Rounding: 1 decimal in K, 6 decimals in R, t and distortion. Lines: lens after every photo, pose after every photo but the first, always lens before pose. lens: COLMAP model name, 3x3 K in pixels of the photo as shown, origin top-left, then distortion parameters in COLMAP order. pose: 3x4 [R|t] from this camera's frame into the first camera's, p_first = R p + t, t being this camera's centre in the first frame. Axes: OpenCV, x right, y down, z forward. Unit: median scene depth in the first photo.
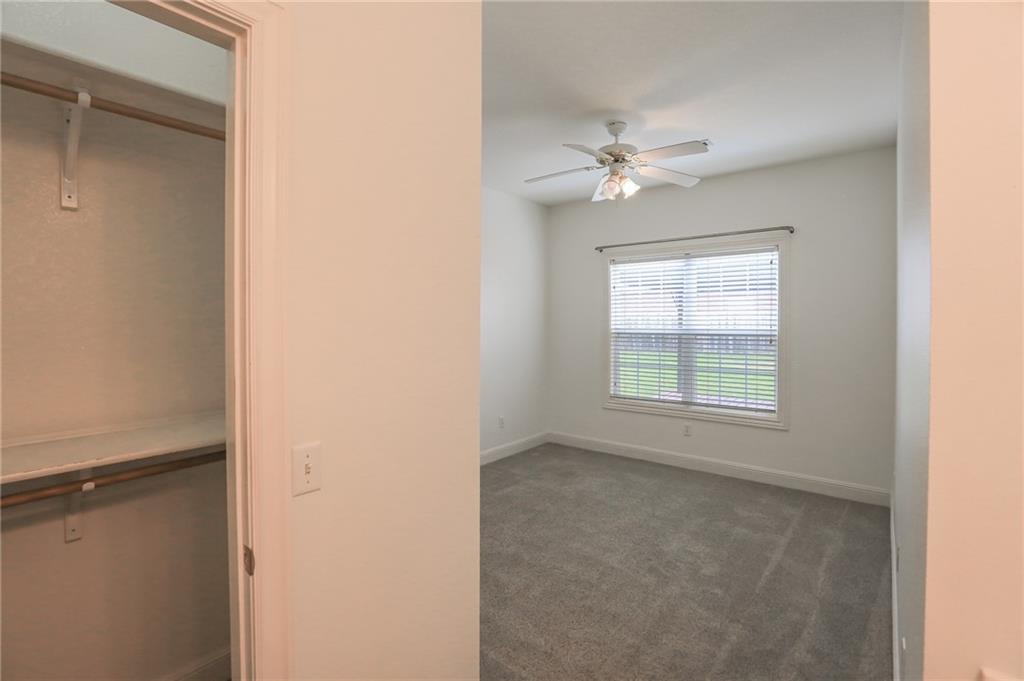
lens RADIAL K [[481.7, 0, 498.9], [0, 481.7, 324.4], [0, 0, 1]] dist [-0.053923, 0.027486]
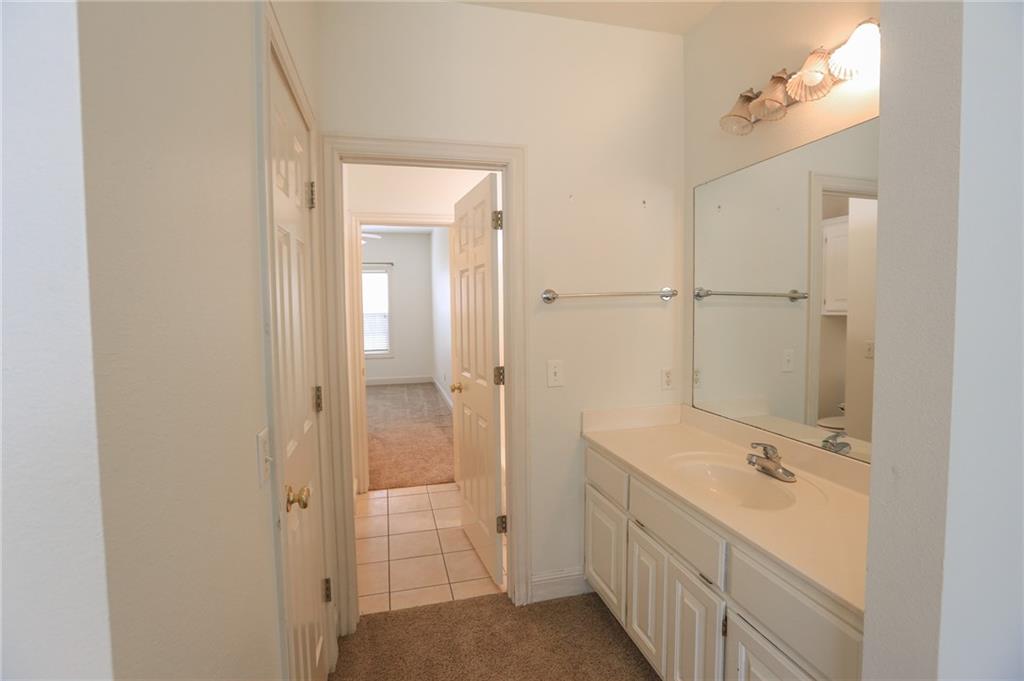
lens RADIAL K [[475.1, 0, 498.7], [0, 475.1, 319.0], [0, 0, 1]] dist [-0.052303, 0.017623]
pose [[0.602548, -0.029035, 0.797554, -0.864625], [0.020545, 0.999571, 0.020868, 0.015341], [-0.797818, 0.003812, 0.602886, -0.720576]]
